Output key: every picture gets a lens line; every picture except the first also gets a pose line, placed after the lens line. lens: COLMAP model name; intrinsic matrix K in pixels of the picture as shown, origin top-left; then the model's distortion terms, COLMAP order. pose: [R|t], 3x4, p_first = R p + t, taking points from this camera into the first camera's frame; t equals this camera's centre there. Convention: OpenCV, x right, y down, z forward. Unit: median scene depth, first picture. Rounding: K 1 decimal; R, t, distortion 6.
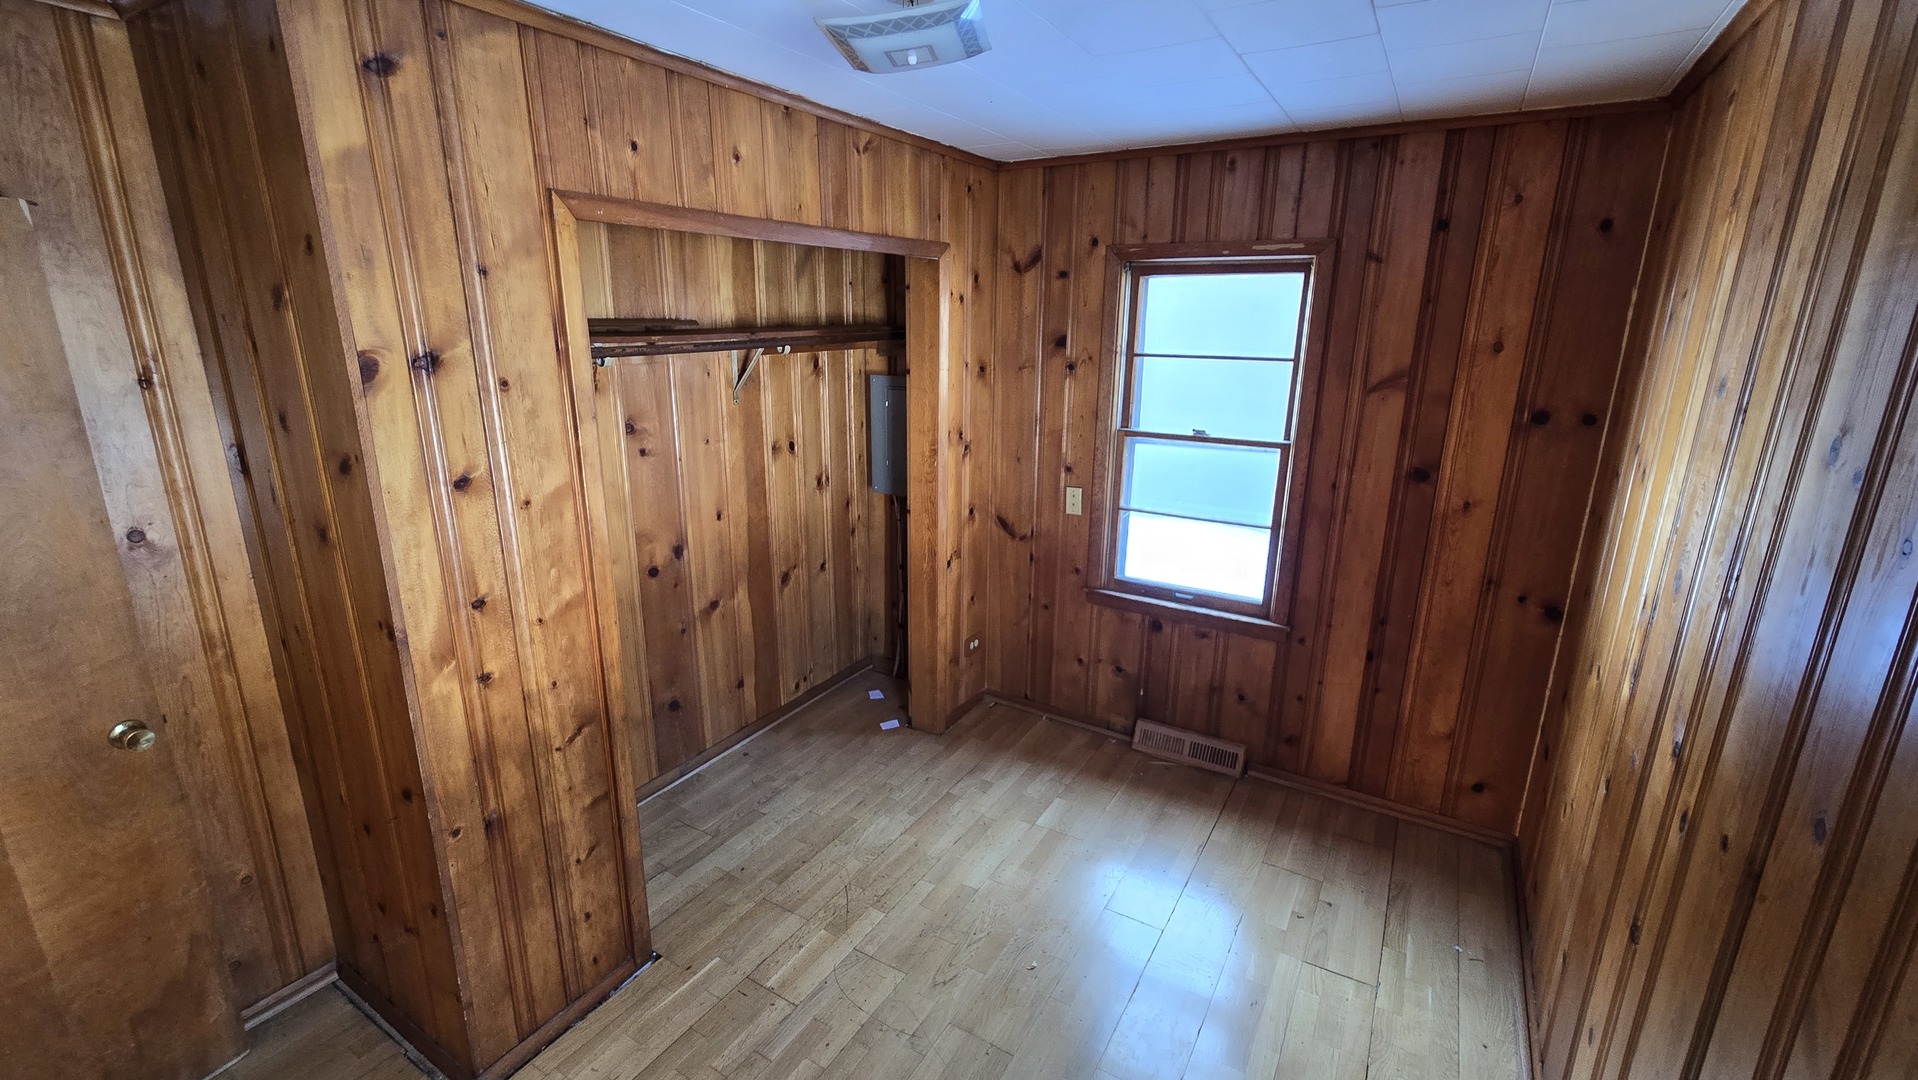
lens RADIAL K [[787.2, 0, 970.6], [0, 787.2, 539.2], [0, 0, 1]] dist [0.000868, 0.000162]
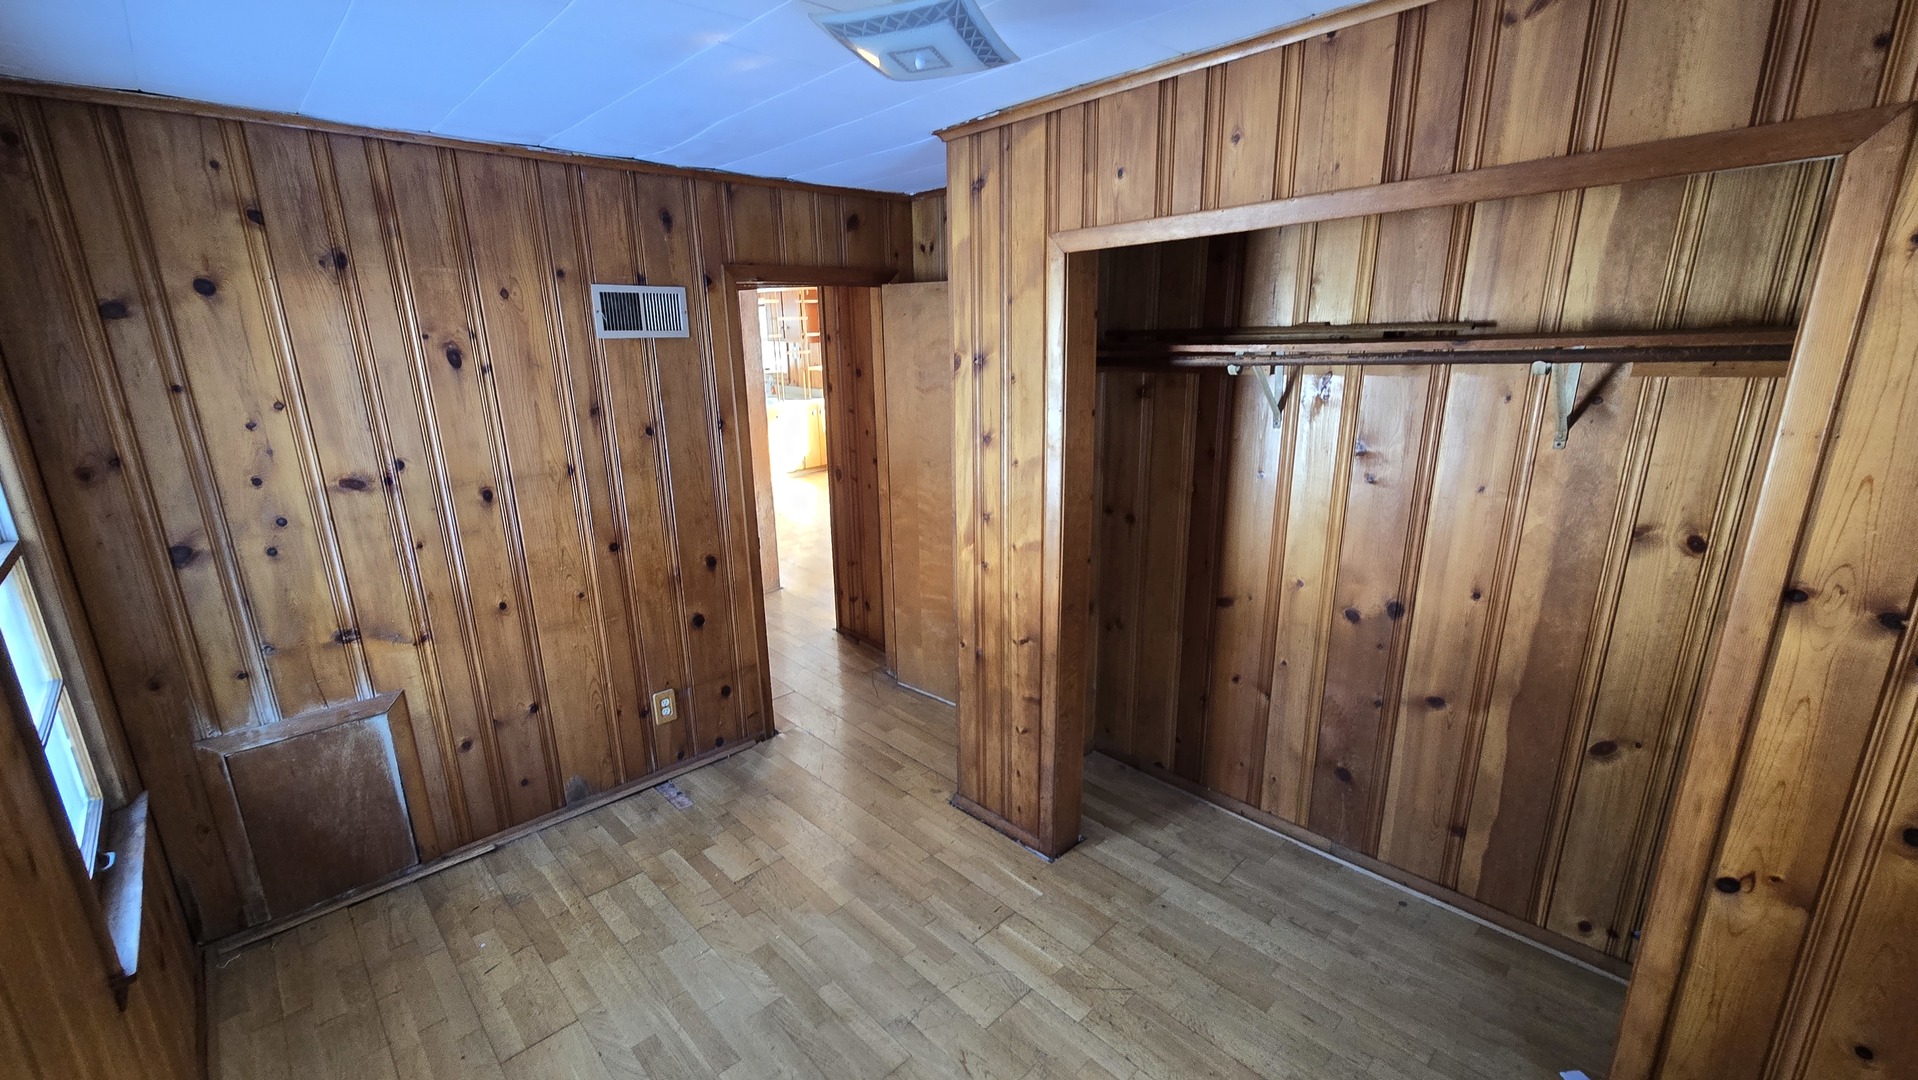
lens RADIAL K [[782.8, 0, 959.0], [0, 782.8, 540.0], [0, 0, 1]] dist [-0.002342, -0.000261]
pose [[-0.263932, 0.244476, -0.933044, 0.496286], [-0.234342, 0.922107, 0.307899, -0.200095], [0.935641, 0.299916, -0.186083, 0.738057]]
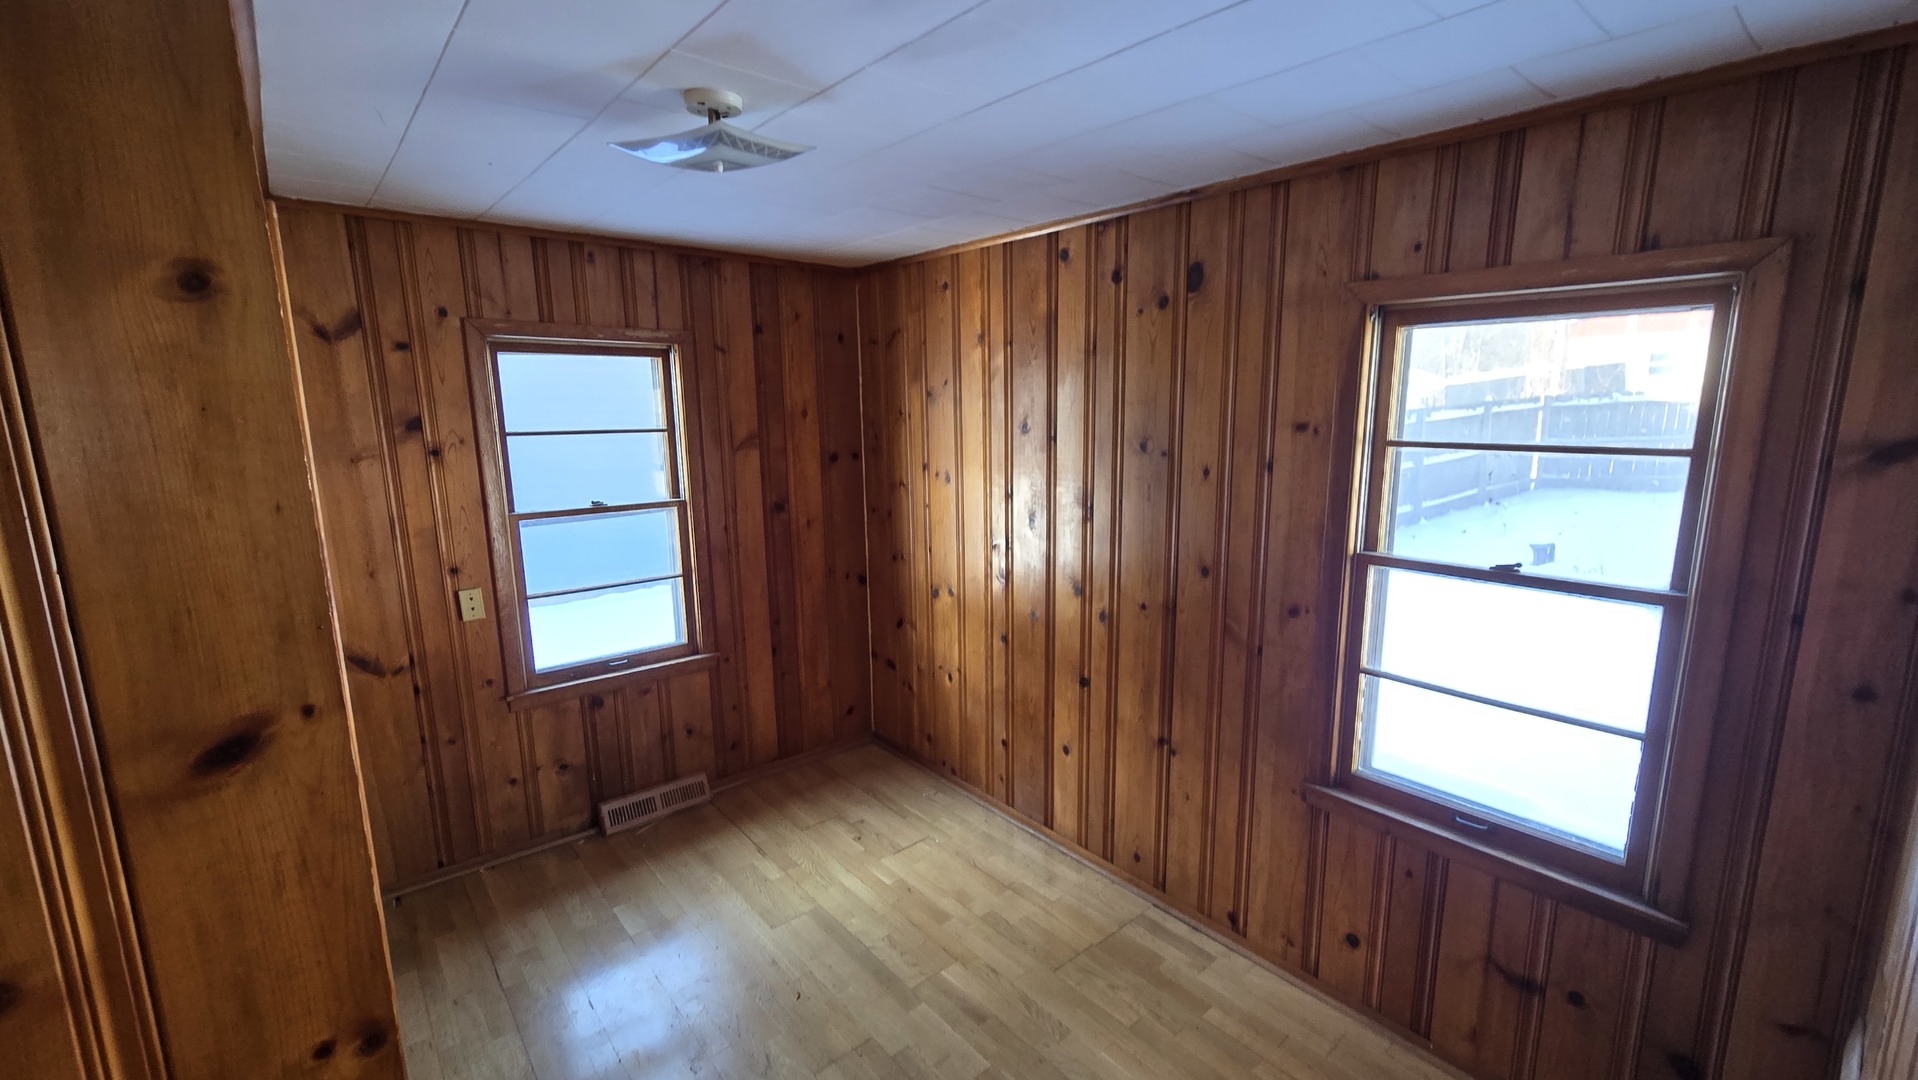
lens RADIAL K [[782.8, 0, 959.0], [0, 782.8, 540.0], [0, 0, 1]] dist [-0.002342, -0.000261]
pose [[0.327146, -0.181056, 0.927467, -0.535984], [0.254072, 0.962186, 0.098215, -0.073717], [-0.910177, 0.203513, 0.360776, 0.217733]]
